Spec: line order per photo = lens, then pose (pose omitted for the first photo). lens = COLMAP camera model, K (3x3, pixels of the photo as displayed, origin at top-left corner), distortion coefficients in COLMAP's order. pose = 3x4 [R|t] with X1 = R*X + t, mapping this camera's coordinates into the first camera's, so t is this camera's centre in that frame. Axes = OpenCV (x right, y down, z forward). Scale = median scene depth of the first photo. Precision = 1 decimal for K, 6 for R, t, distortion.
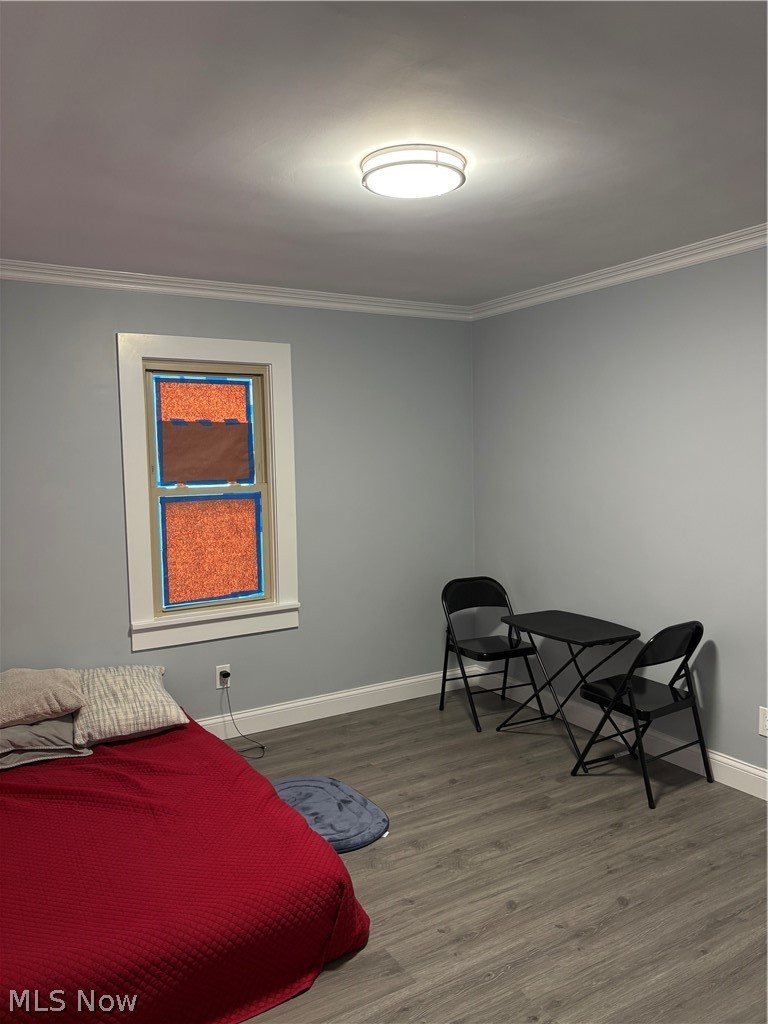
lens RADIAL K [[782.7, 0, 382.8], [0, 782.7, 513.6], [0, 0, 1]] dist [0.057433, -0.039344]
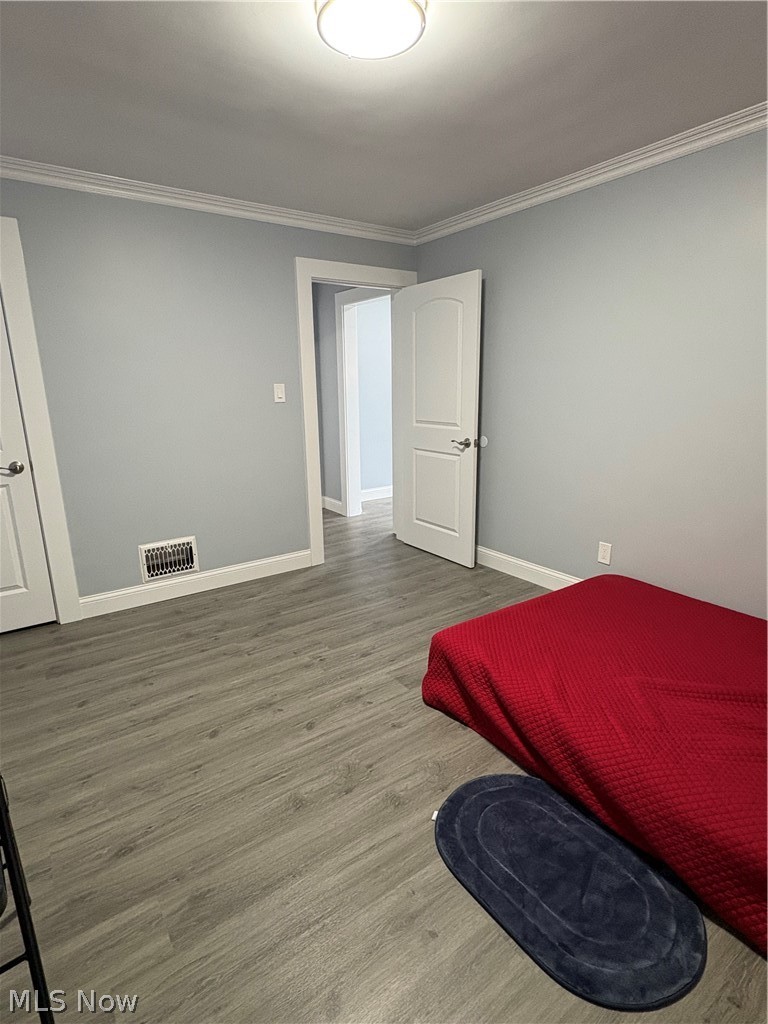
lens RADIAL K [[530.1, 0, 383.6], [0, 530.1, 513.1], [0, 0, 1]] dist [0.002220, -0.001065]
pose [[-0.996806, 0.046643, -0.064829, 0.088622], [0.024099, 0.949565, 0.312644, -0.058152], [0.076142, 0.310083, -0.947655, 1.656300]]
